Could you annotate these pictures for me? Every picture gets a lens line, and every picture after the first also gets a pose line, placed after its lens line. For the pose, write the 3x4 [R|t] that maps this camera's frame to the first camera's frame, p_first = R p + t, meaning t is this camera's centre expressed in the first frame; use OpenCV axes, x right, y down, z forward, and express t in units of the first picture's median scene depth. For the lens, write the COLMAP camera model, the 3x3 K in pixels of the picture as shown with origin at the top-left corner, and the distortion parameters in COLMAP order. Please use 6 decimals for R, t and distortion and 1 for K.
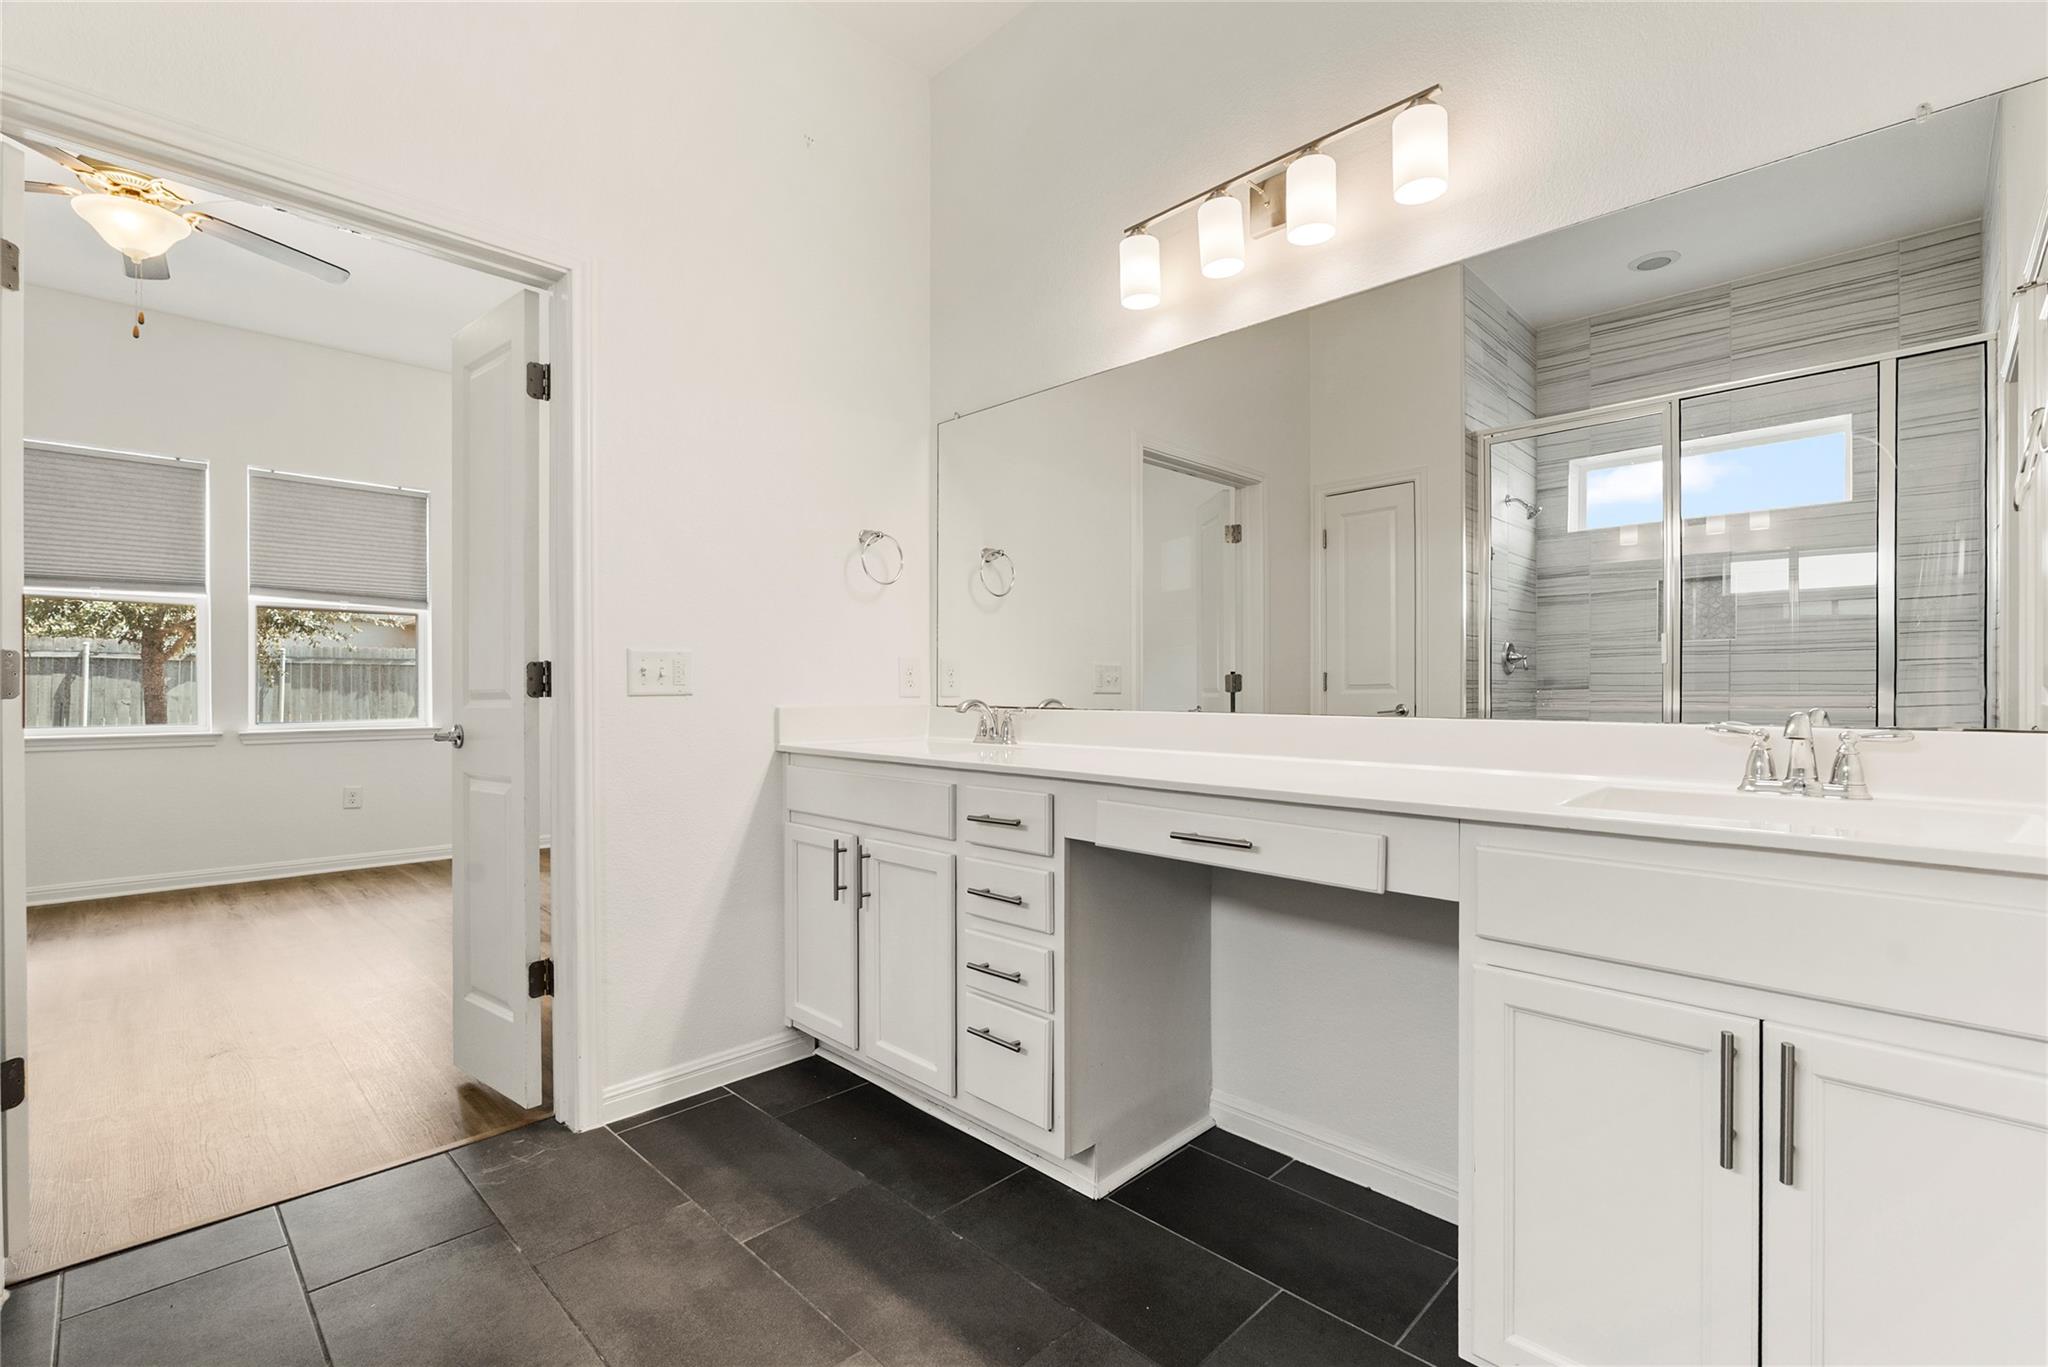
lens RADIAL K [[914.2, 0, 1045.9], [0, 914.2, 682.7], [0, 0, 1]] dist [-0.008109, 0.000025]
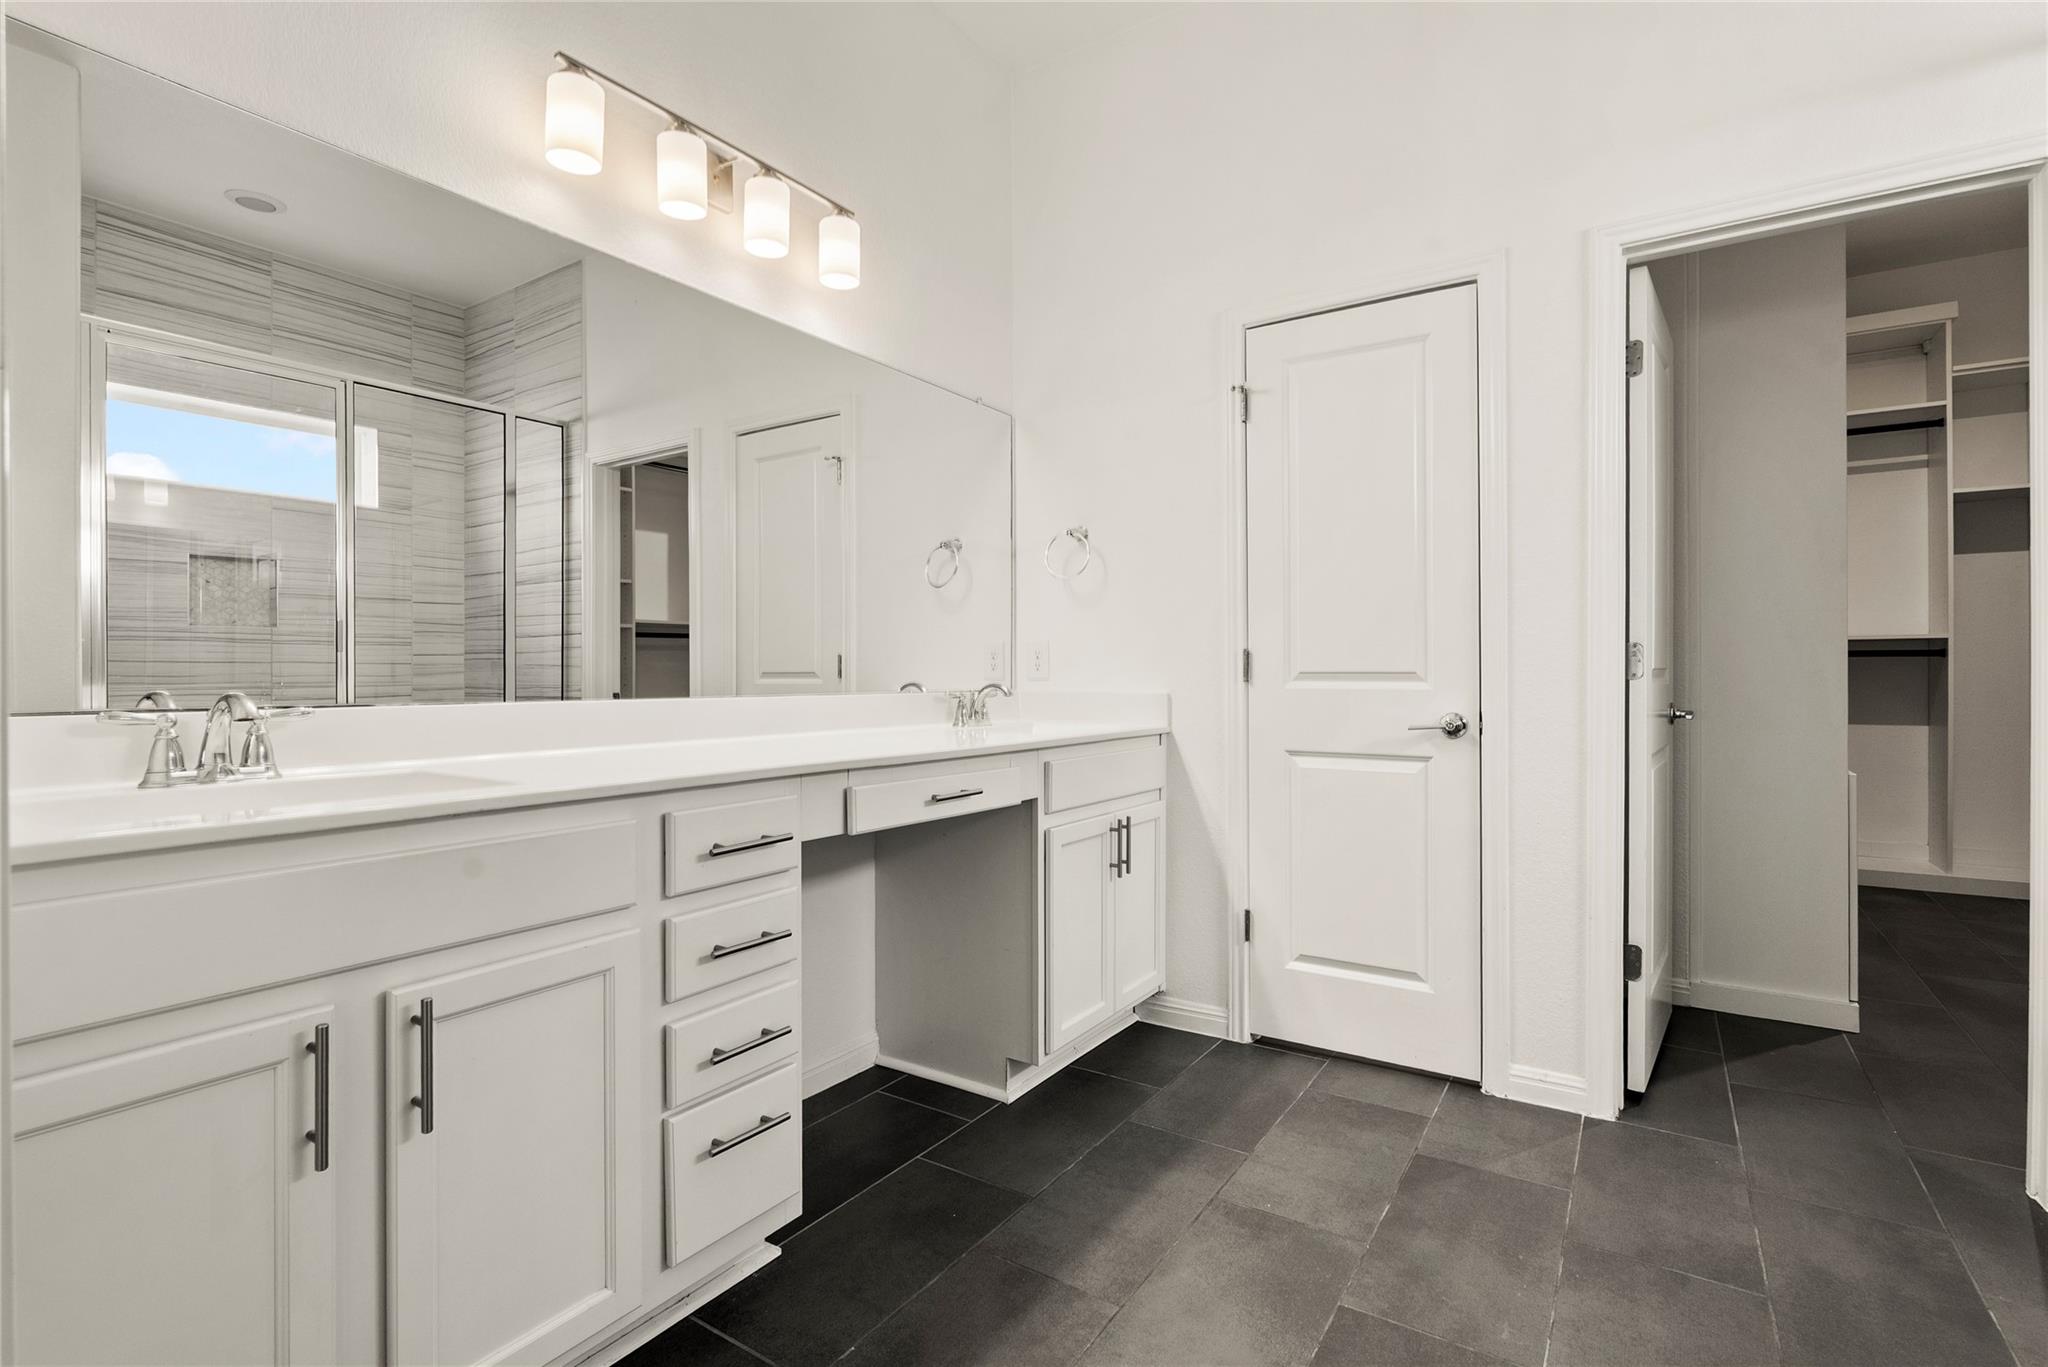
lens RADIAL K [[970.0, 0, 1039.0], [0, 970.0, 671.3], [0, 0, 1]] dist [0.008051, -0.000067]
pose [[-0.194816, 0.004869, 0.980828, -0.420877], [0.001167, 0.999988, -0.004733, 0.004349], [-0.980839, 0.000222, -0.194820, 0.430620]]
